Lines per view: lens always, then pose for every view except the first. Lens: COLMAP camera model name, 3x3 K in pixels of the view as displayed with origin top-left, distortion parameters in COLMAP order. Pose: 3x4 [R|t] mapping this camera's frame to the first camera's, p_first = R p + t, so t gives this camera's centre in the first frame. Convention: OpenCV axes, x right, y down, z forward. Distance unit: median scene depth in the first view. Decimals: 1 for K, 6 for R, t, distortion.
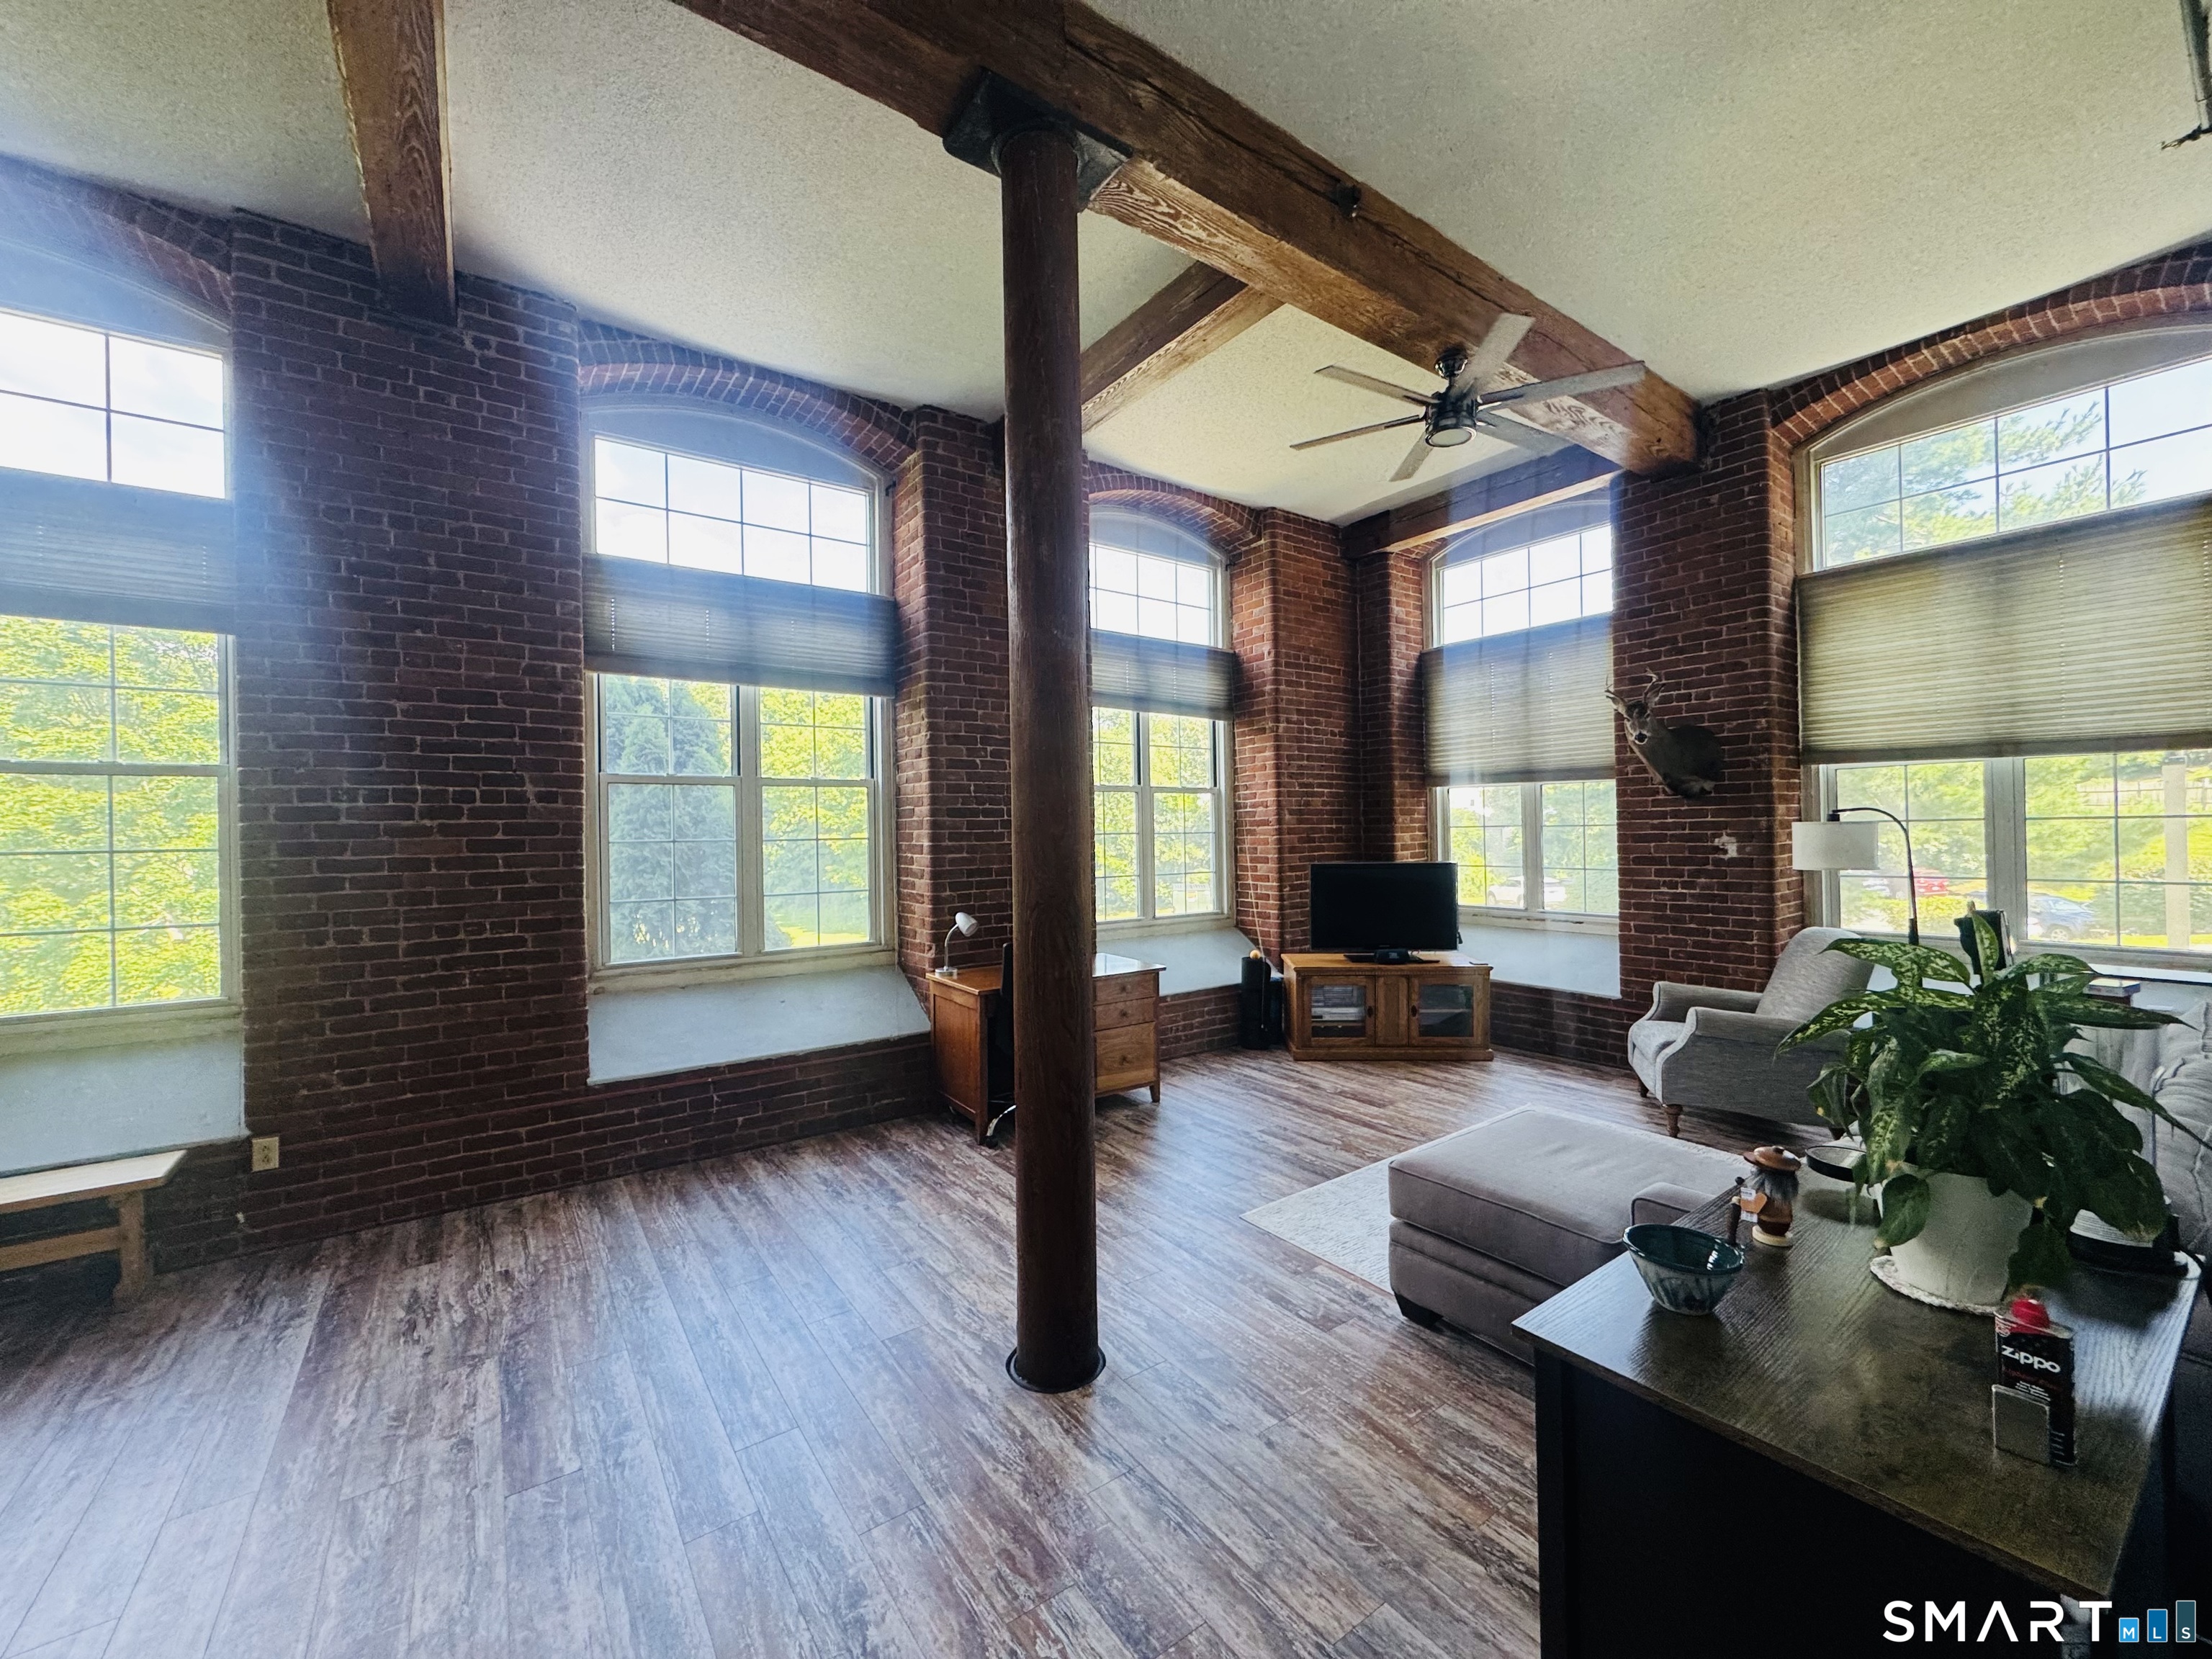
lens RADIAL K [[880.8, 0, 1105.9], [0, 880.8, 830.5], [0, 0, 1]] dist [-0.003860, 0.000169]
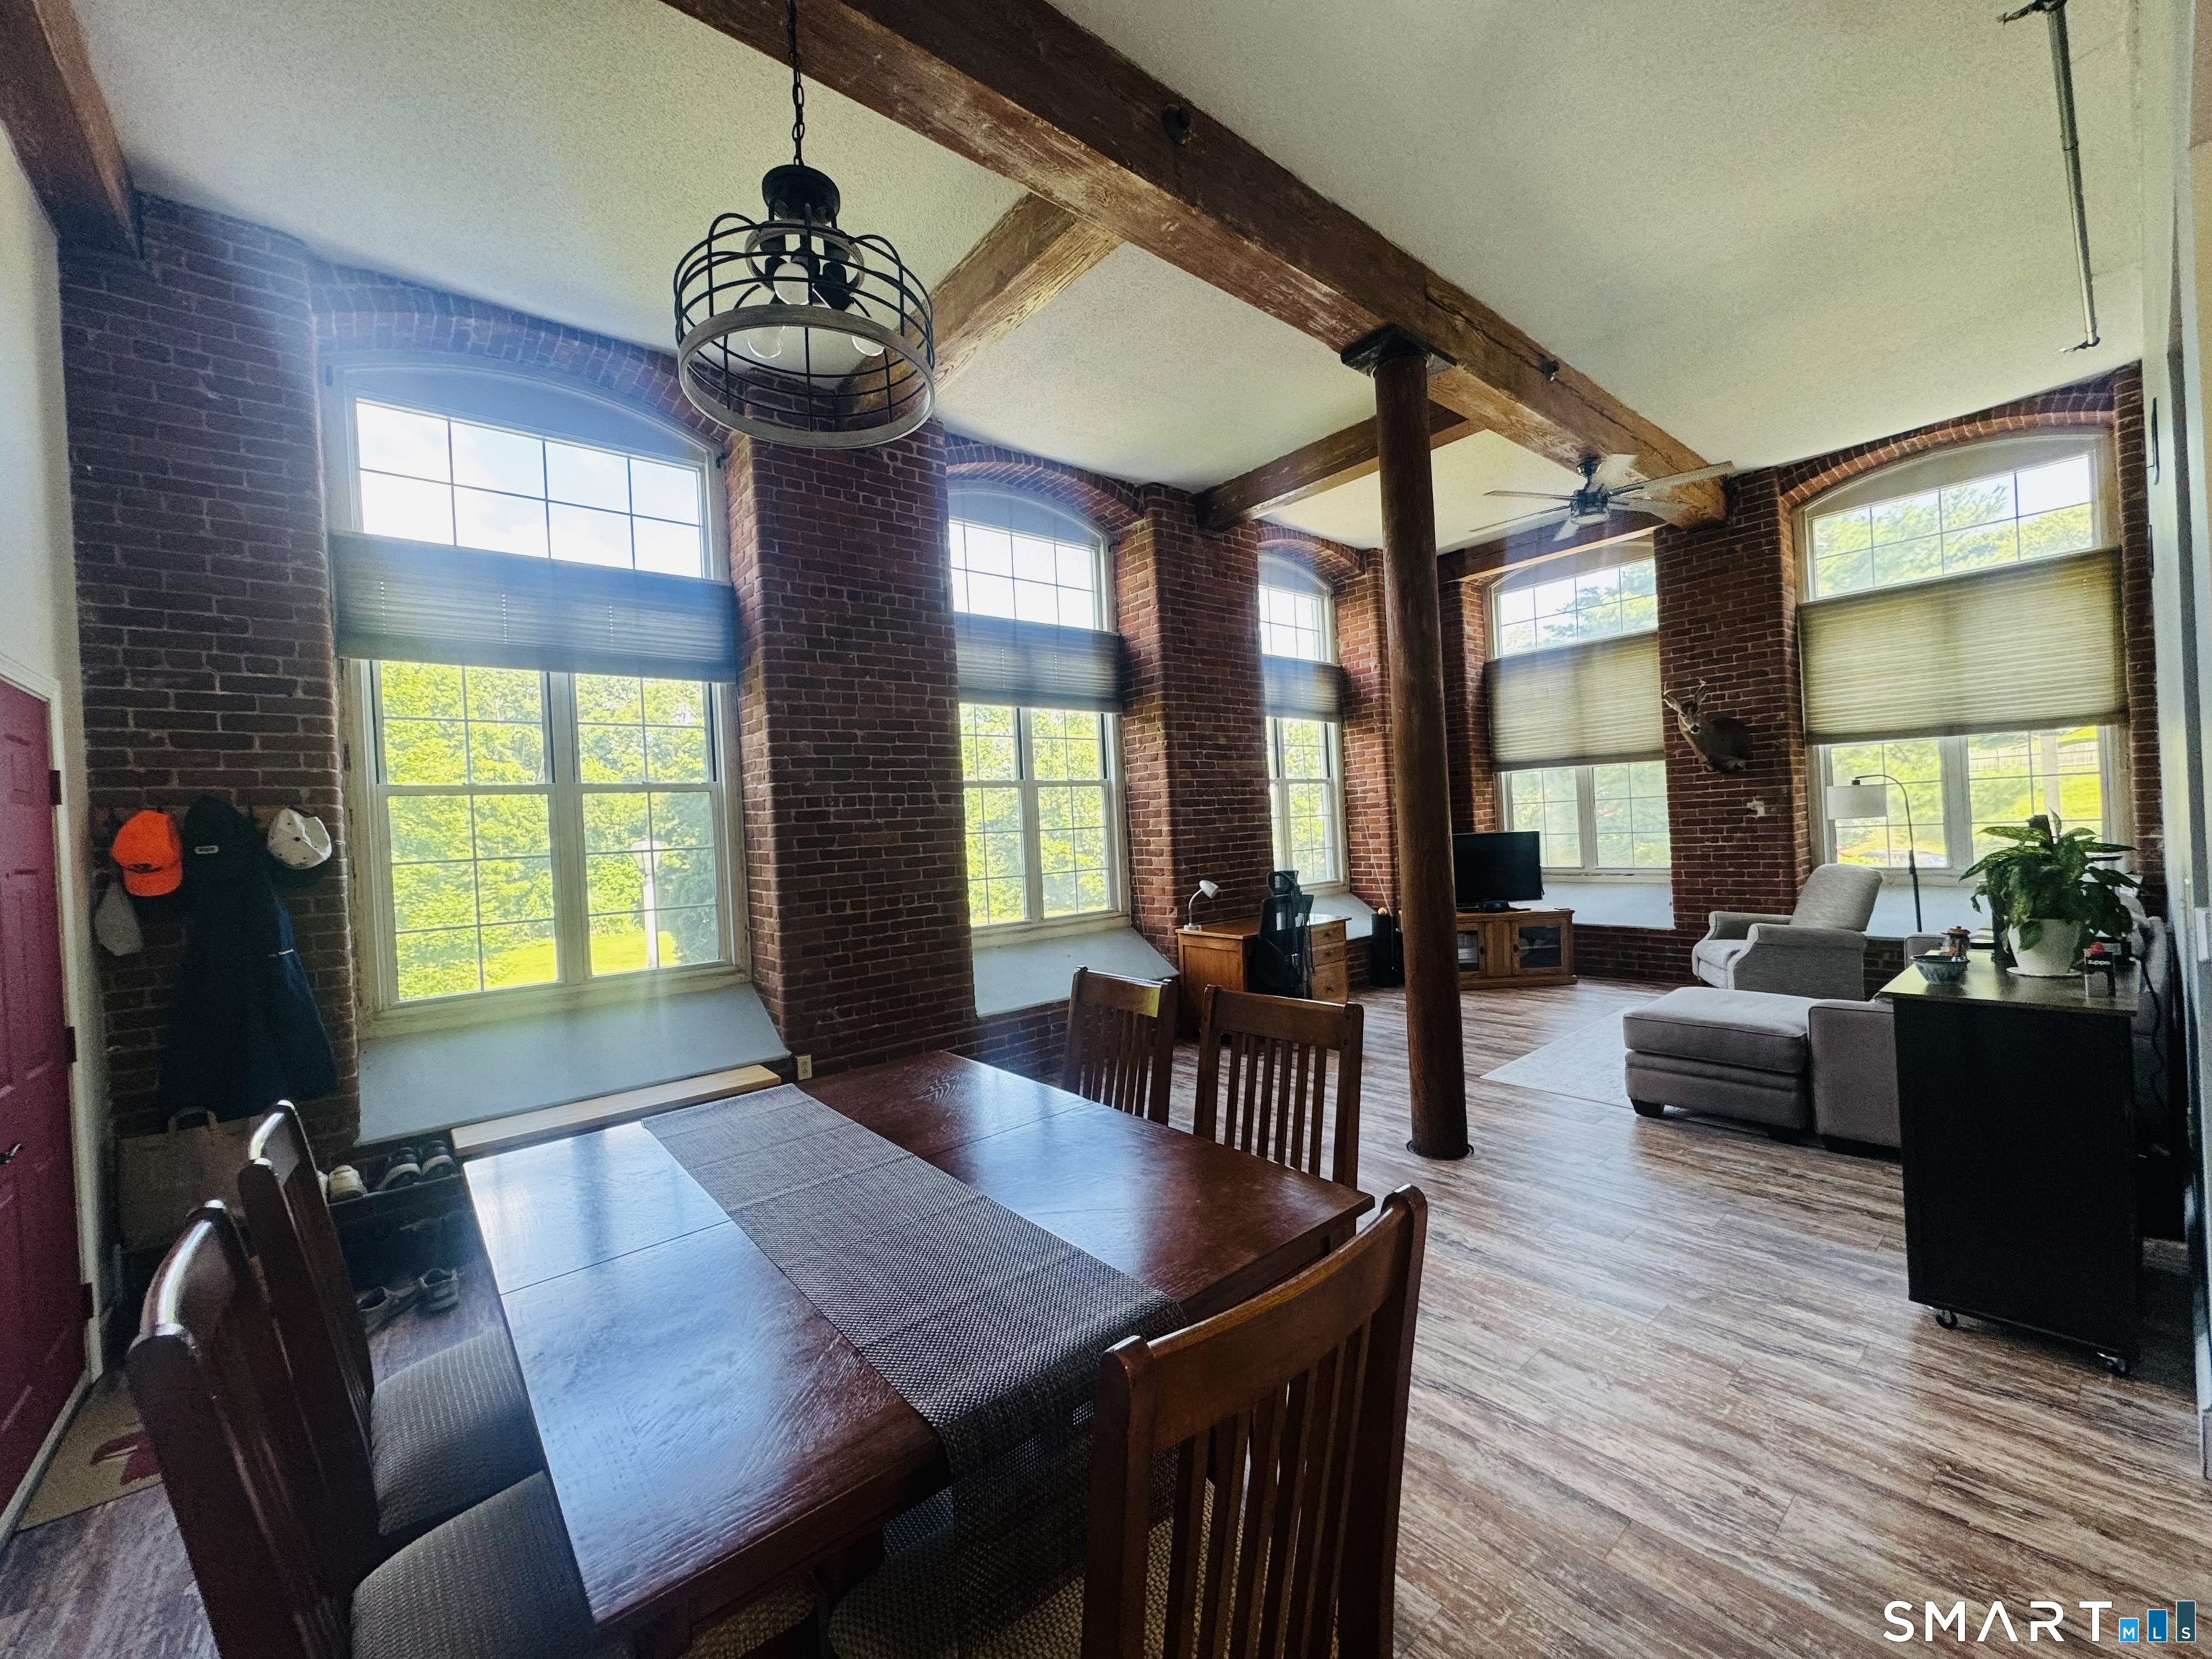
lens RADIAL K [[880.8, 0, 1107.0], [0, 880.8, 831.7], [0, 0, 1]] dist [-0.003860, 0.000169]
pose [[0.996374, -0.037335, 0.076454, -0.387878], [0.037036, 0.999300, 0.005324, 0.009941], [-0.076599, -0.002473, 0.997059, -0.260520]]
